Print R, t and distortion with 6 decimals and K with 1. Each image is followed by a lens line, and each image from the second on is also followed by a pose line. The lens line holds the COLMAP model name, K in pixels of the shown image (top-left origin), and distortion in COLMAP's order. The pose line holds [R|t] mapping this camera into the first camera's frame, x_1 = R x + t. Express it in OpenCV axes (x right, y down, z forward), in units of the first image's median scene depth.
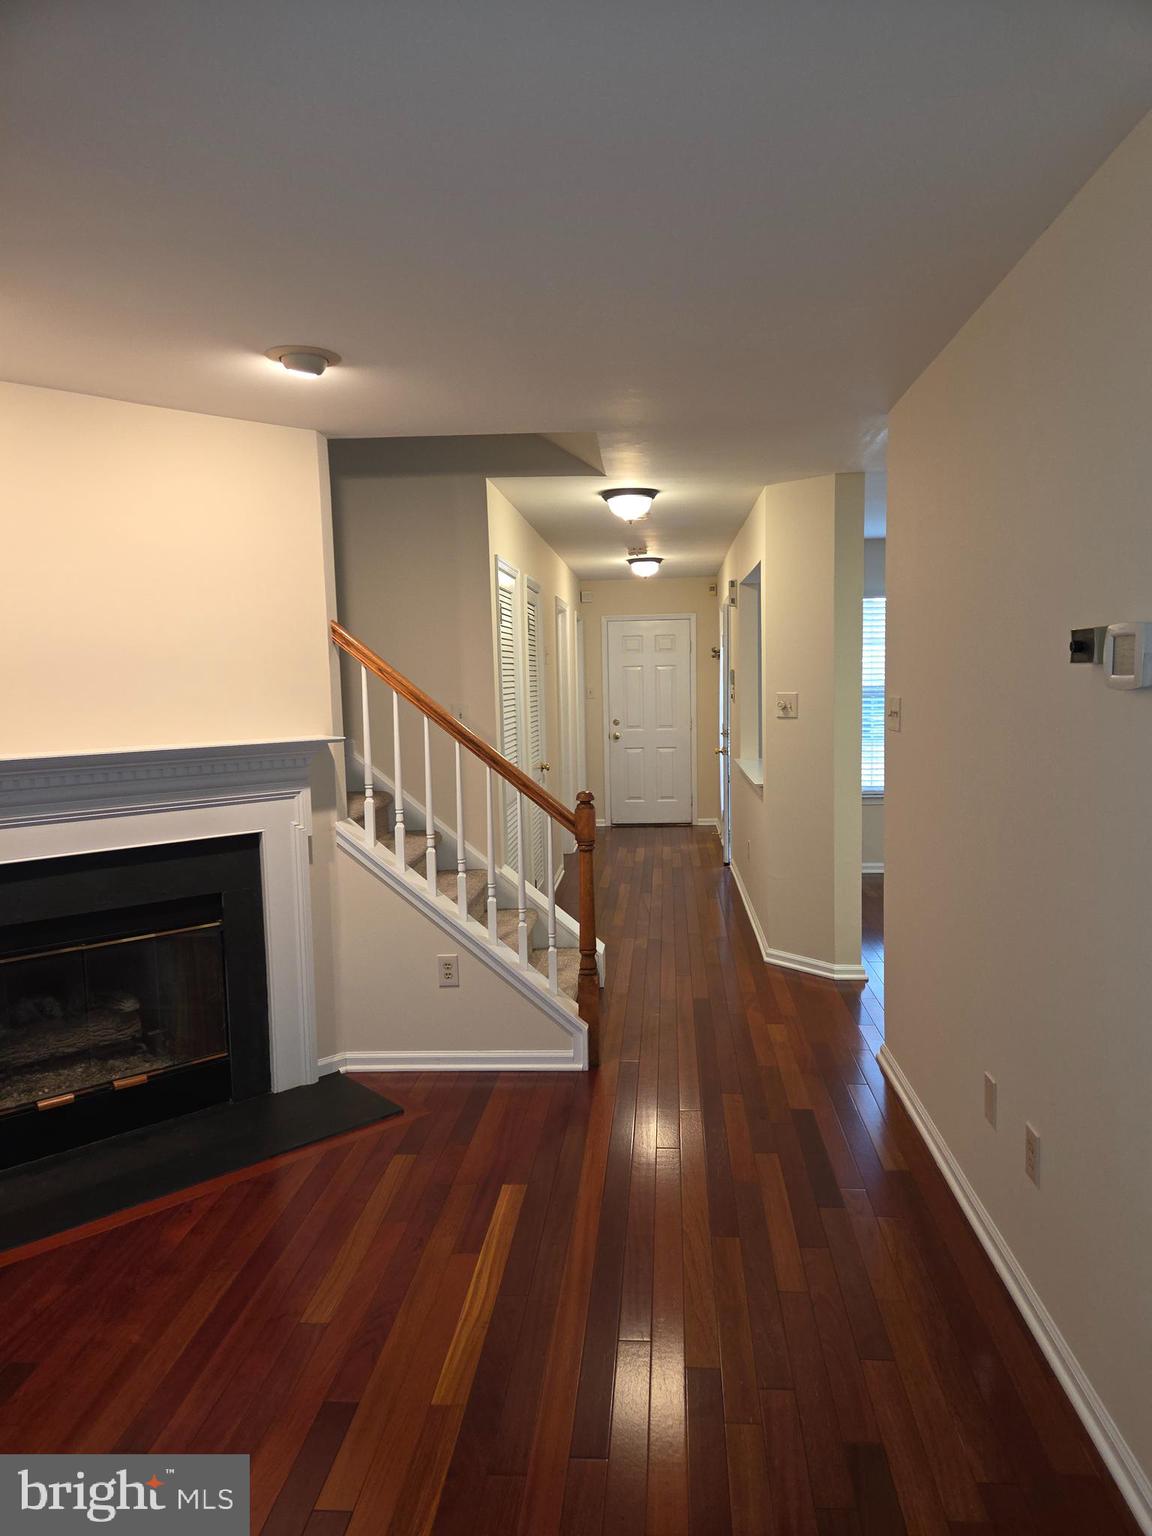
lens RADIAL K [[1004.2, 0, 583.4], [0, 1004.2, 779.3], [0, 0, 1]] dist [0.038630, -0.019406]
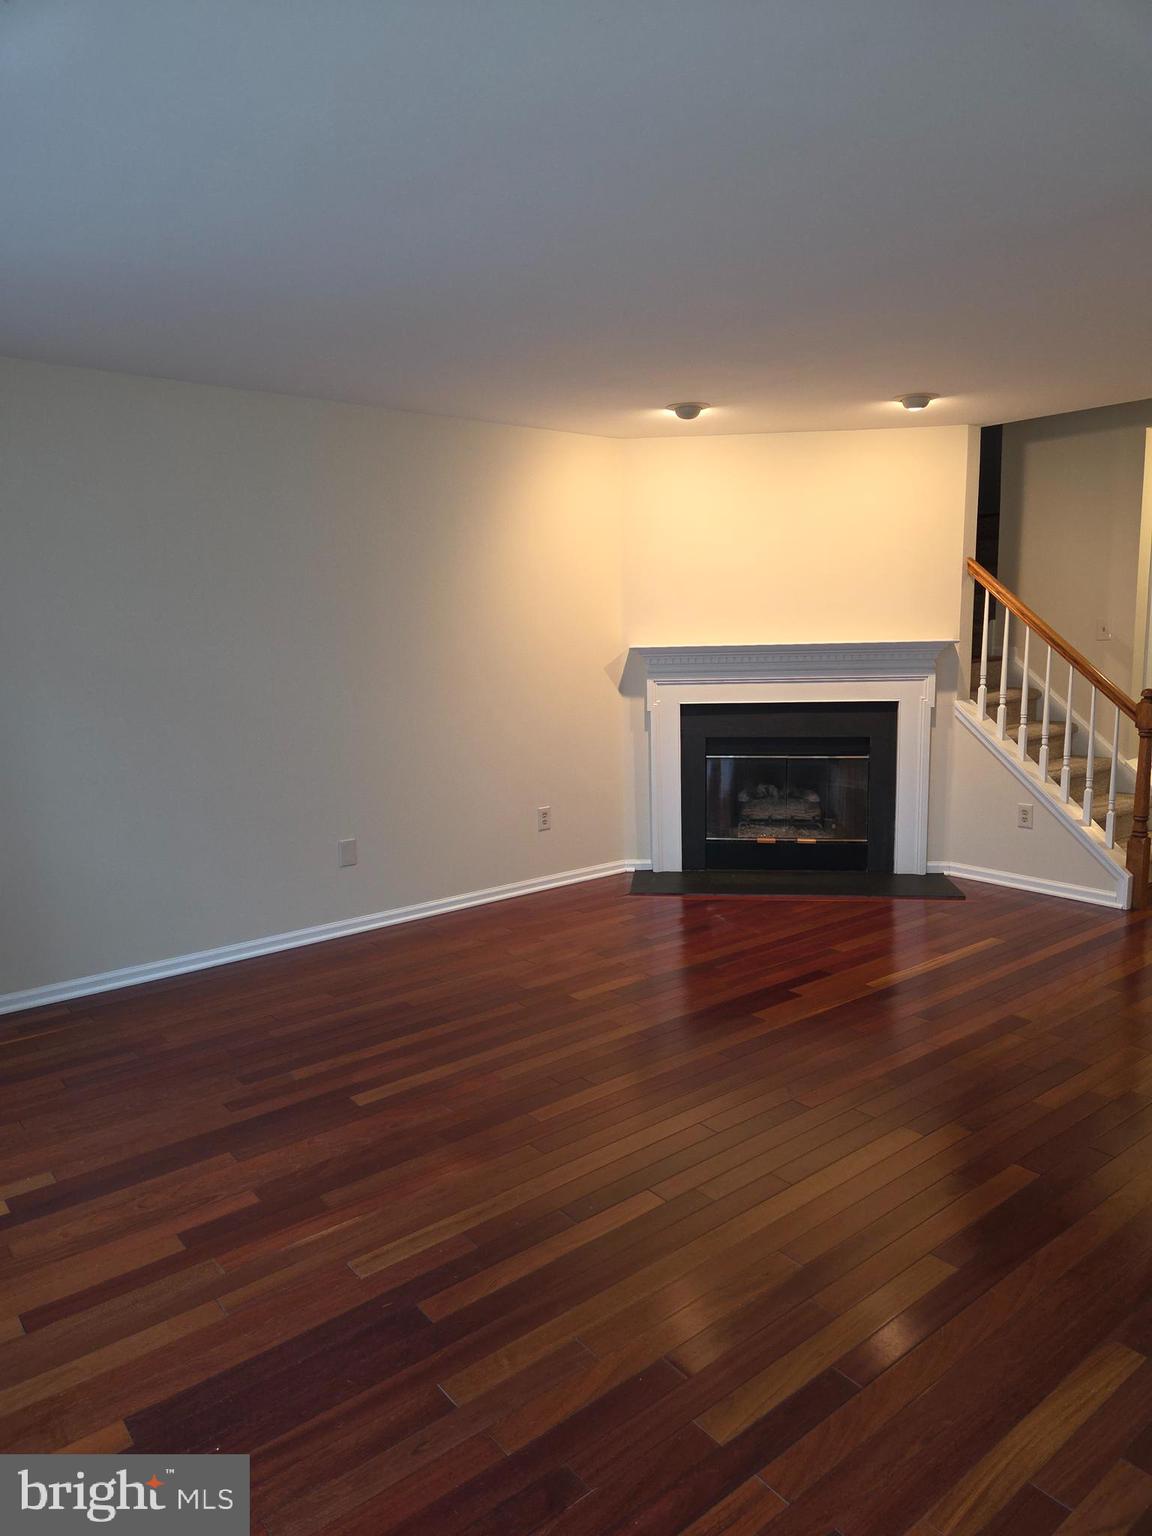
lens RADIAL K [[1004.2, 0, 575.7], [0, 1004.2, 767.9], [0, 0, 1]] dist [0.038630, -0.019406]
pose [[0.664256, 0.116628, -0.738351, 0.477883], [-0.073061, 0.993154, 0.091147, 0.047681], [0.743926, -0.006600, 0.668229, -0.373153]]
